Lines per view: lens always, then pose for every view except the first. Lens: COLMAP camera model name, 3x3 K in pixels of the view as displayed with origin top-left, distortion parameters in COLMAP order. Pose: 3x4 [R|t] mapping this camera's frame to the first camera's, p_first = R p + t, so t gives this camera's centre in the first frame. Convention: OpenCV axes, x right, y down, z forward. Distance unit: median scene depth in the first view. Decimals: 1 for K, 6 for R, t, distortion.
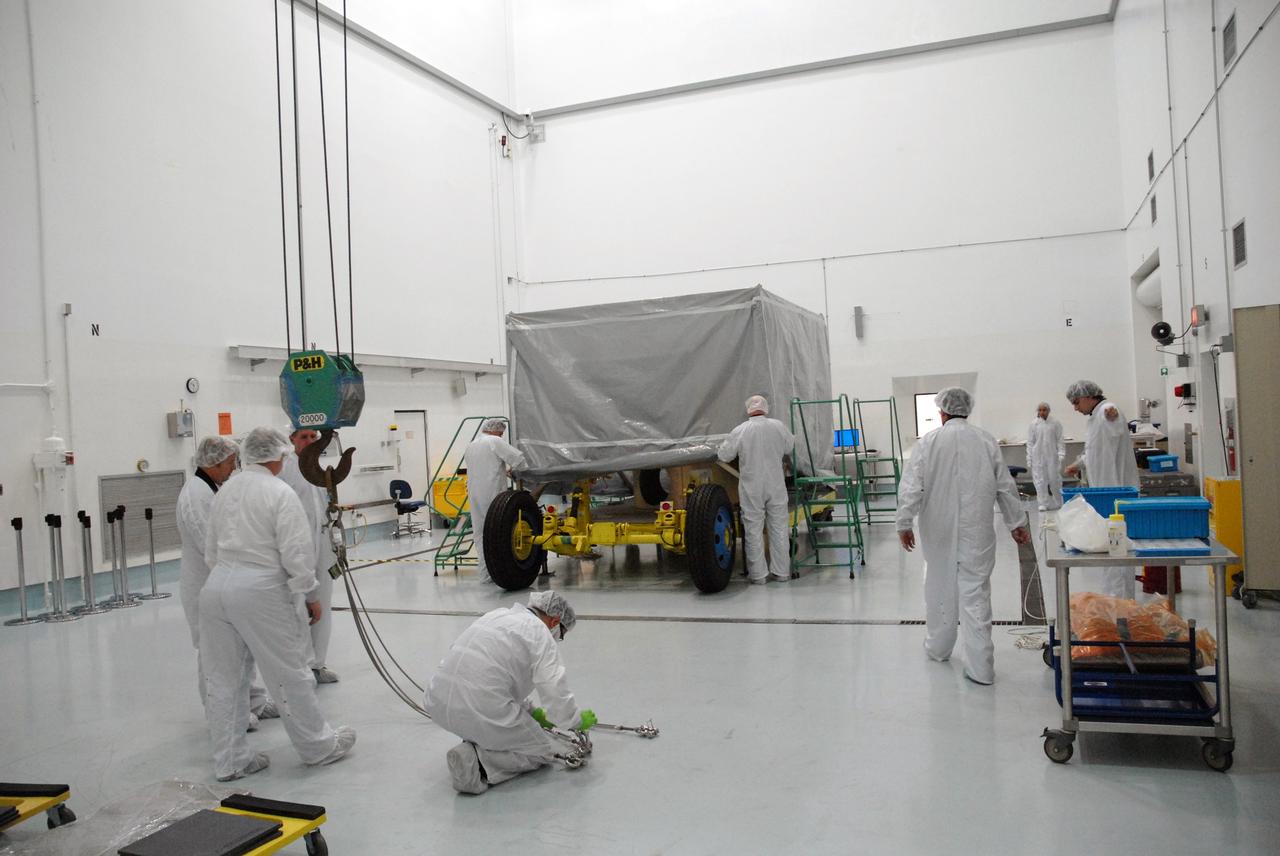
lens RADIAL K [[983.0, 0, 640.0], [0, 983.0, 428.0], [0, 0, 1]] dist [-0.178431, 0.128147]
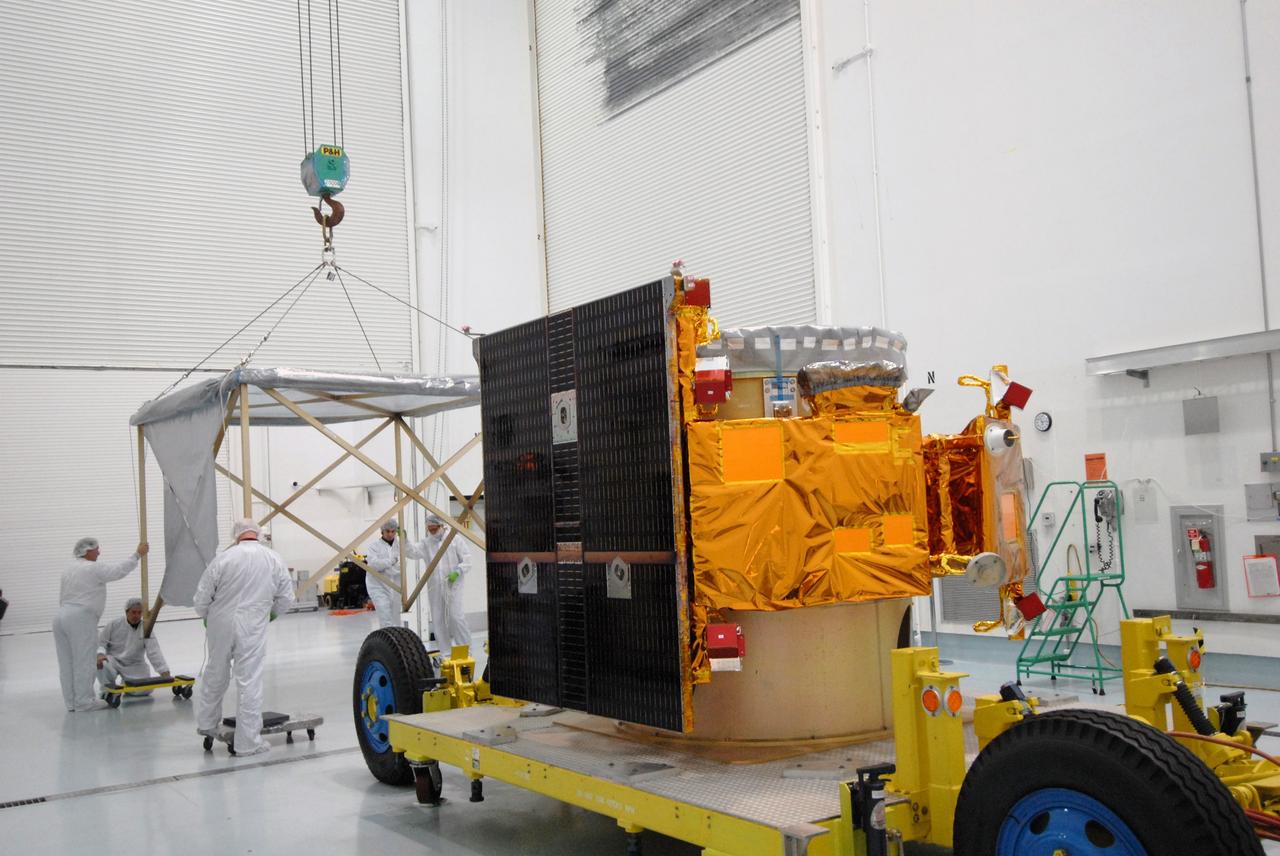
lens RADIAL K [[1188.4, 0, 640.0], [0, 1188.4, 428.0], [0, 0, 1]] dist [0.011122, 0.010744]
pose [[-0.572761, 0.018647, -0.819510, 0.582439], [0.071694, 0.997050, -0.027421, -0.041197], [0.816581, -0.074460, -0.572408, 1.447392]]
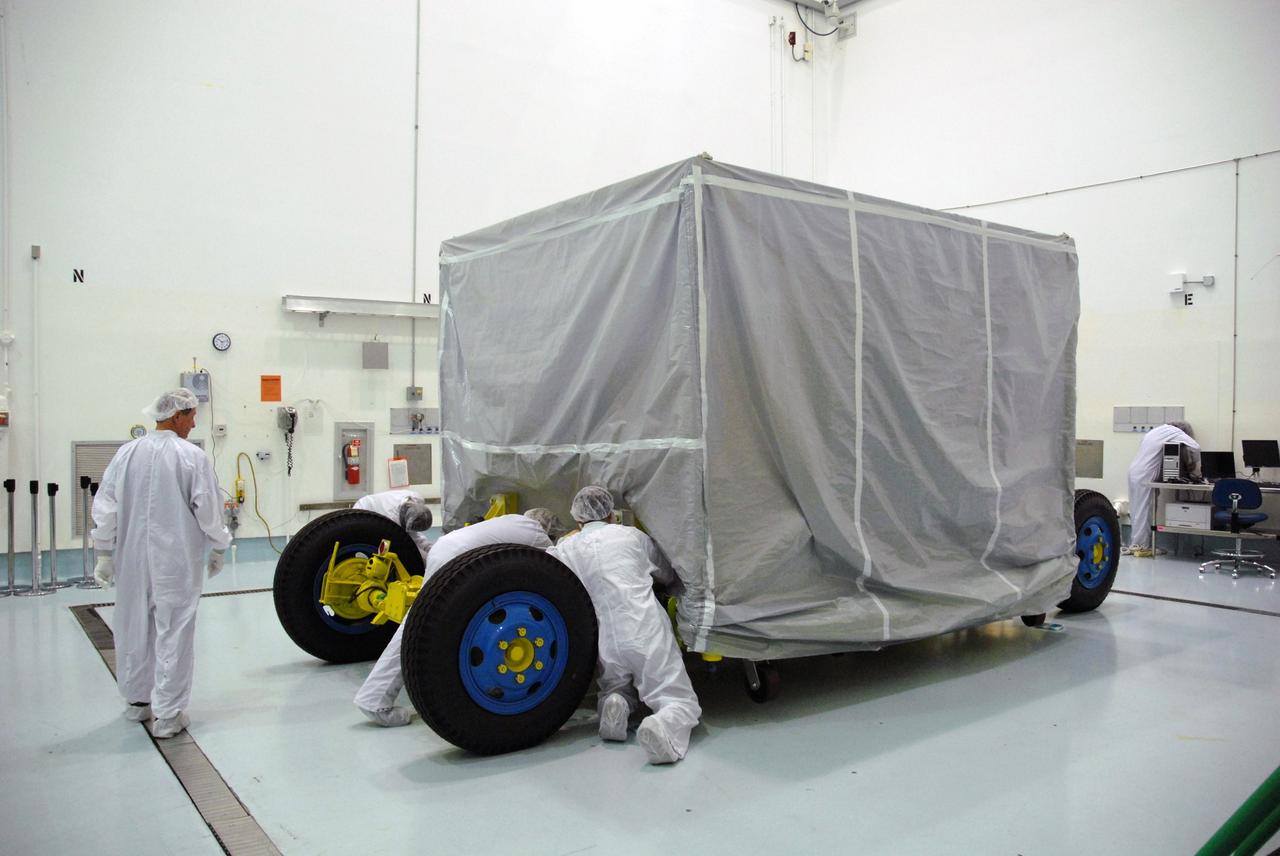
lens RADIAL K [[983.0, 0, 640.0], [0, 983.0, 428.0], [0, 0, 1]] dist [-0.178431, 0.128147]
pose [[0.837302, 0.066483, -0.542683, 0.352386], [-0.051550, 0.997757, 0.042696, -0.026368], [0.544305, -0.007775, 0.838851, 0.545684]]
